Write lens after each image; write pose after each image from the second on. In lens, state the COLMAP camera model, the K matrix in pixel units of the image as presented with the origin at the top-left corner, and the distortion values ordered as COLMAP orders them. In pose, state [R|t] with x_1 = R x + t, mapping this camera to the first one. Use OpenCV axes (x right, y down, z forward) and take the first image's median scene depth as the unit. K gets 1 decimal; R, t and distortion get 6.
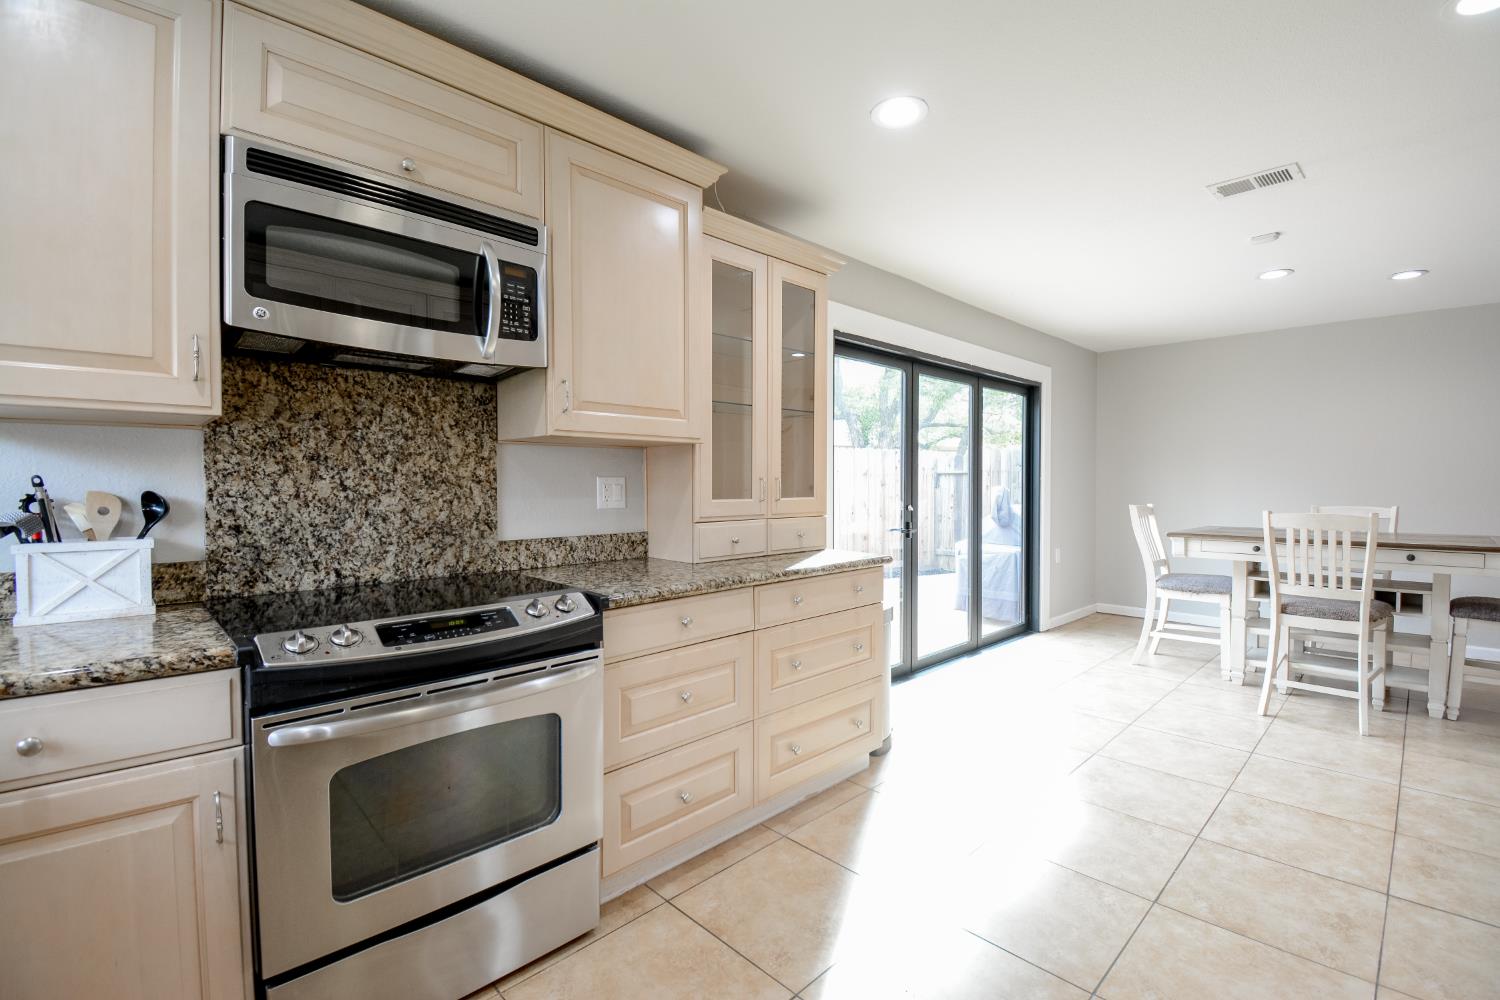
lens RADIAL K [[664.6, 0, 749.7], [0, 664.6, 492.2], [0, 0, 1]] dist [-0.005897, -0.009708]
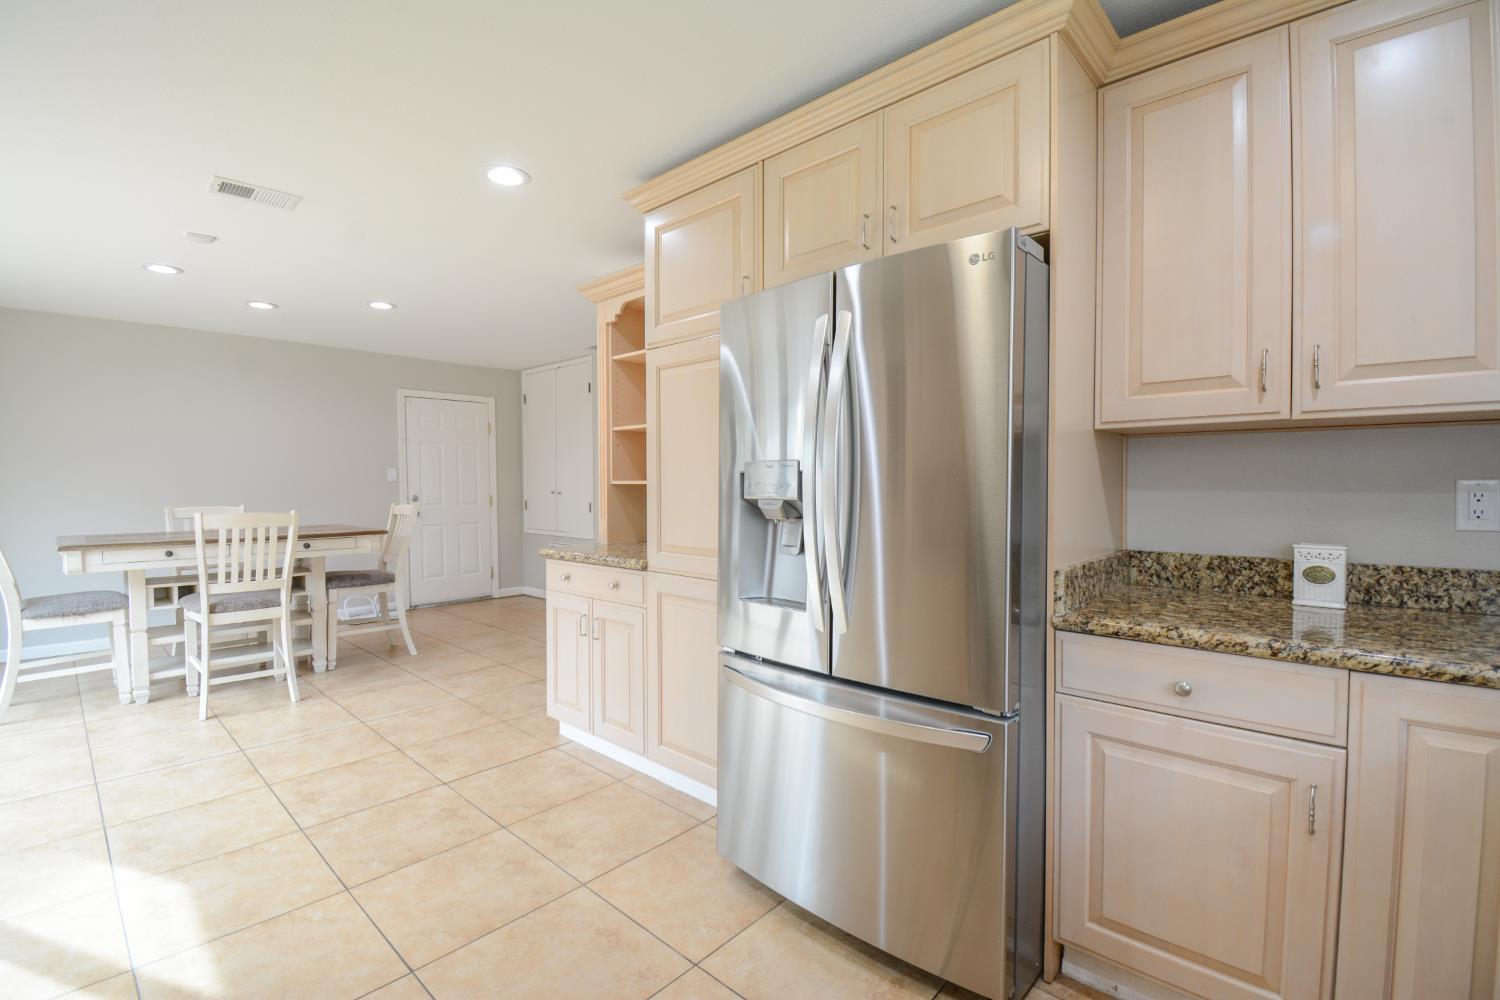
lens RADIAL K [[664.6, 0, 750.5], [0, 664.6, 499.4], [0, 0, 1]] dist [-0.005897, -0.009708]
pose [[-0.045664, -0.025805, 0.998623, -0.251200], [0.013610, 0.999557, 0.026452, -0.007621], [-0.998864, 0.014799, -0.045293, 0.229591]]
